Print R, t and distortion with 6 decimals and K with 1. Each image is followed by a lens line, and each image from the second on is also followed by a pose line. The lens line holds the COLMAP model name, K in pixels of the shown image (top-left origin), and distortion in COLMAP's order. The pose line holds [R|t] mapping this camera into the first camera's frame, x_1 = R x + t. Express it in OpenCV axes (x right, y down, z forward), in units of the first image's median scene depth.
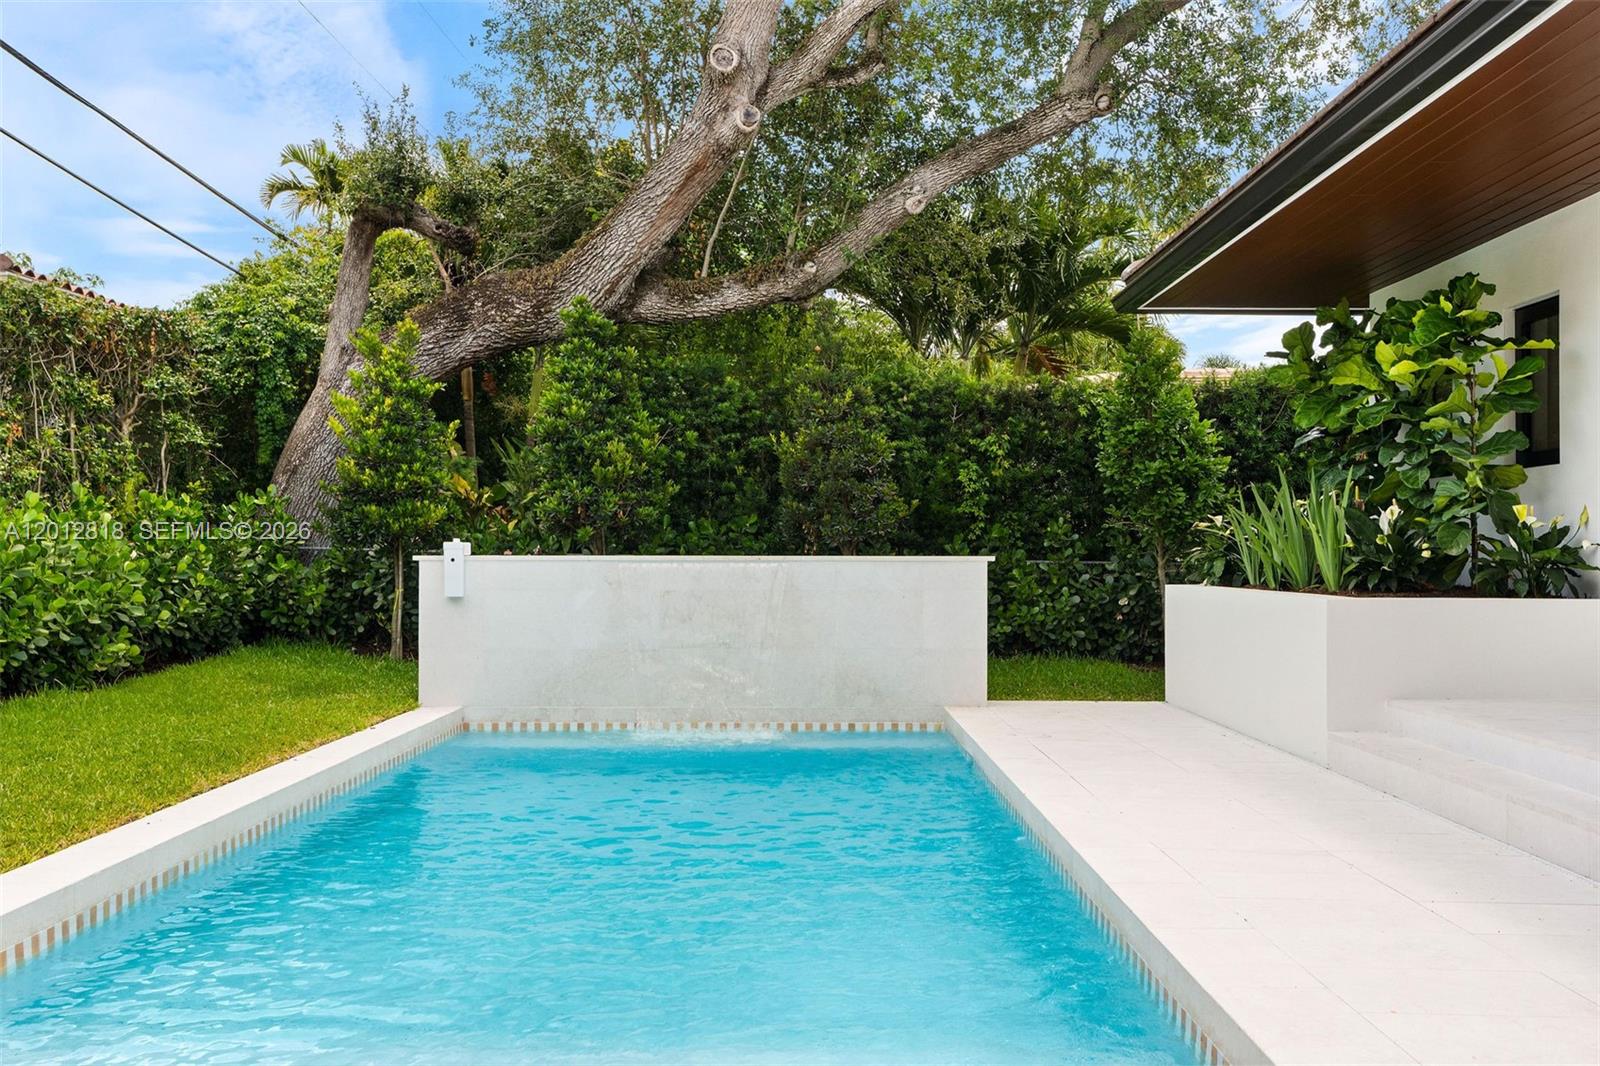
lens RADIAL K [[1586.8, 0, 804.7], [0, 1586.8, 530.3], [0, 0, 1]] dist [0.046434, 0.000000]
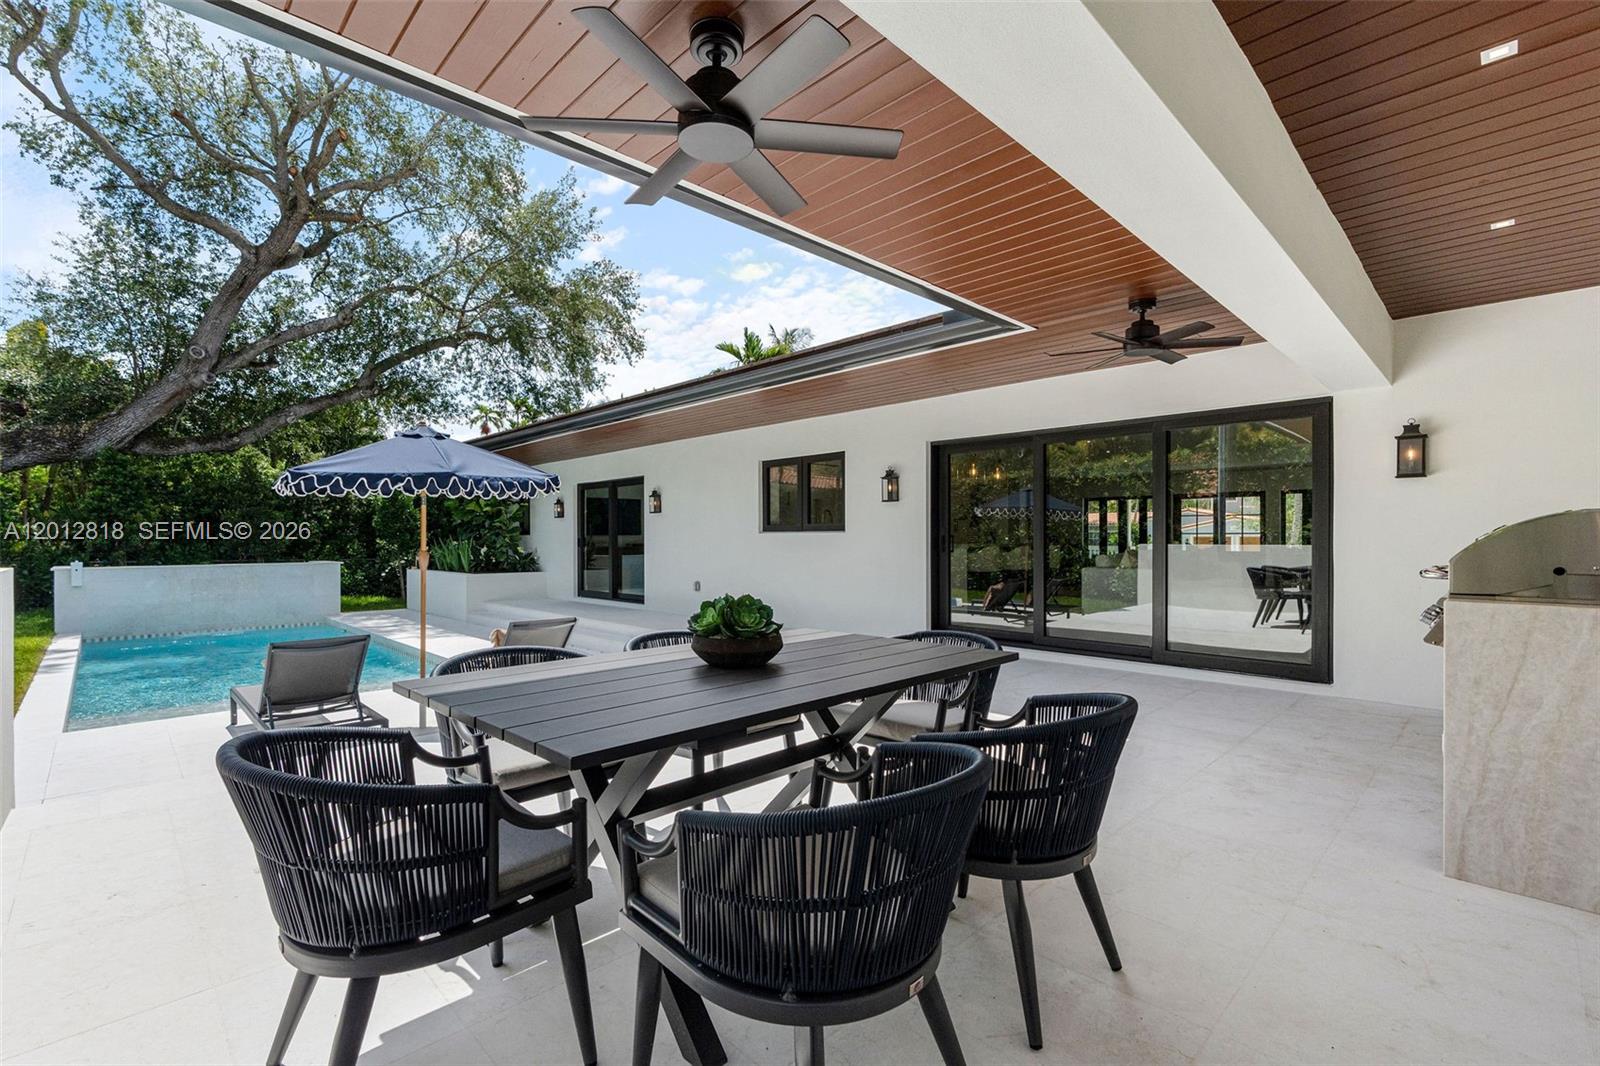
lens RADIAL K [[722.8, 0, 805.7], [0, 722.8, 534.2], [0, 0, 1]] dist [-0.008403, 0.000481]
pose [[0.716130, -0.002817, 0.697961, -0.147108], [-0.003672, 0.999963, 0.007804, -0.036785], [-0.697957, -0.008151, 0.716093, -0.395797]]
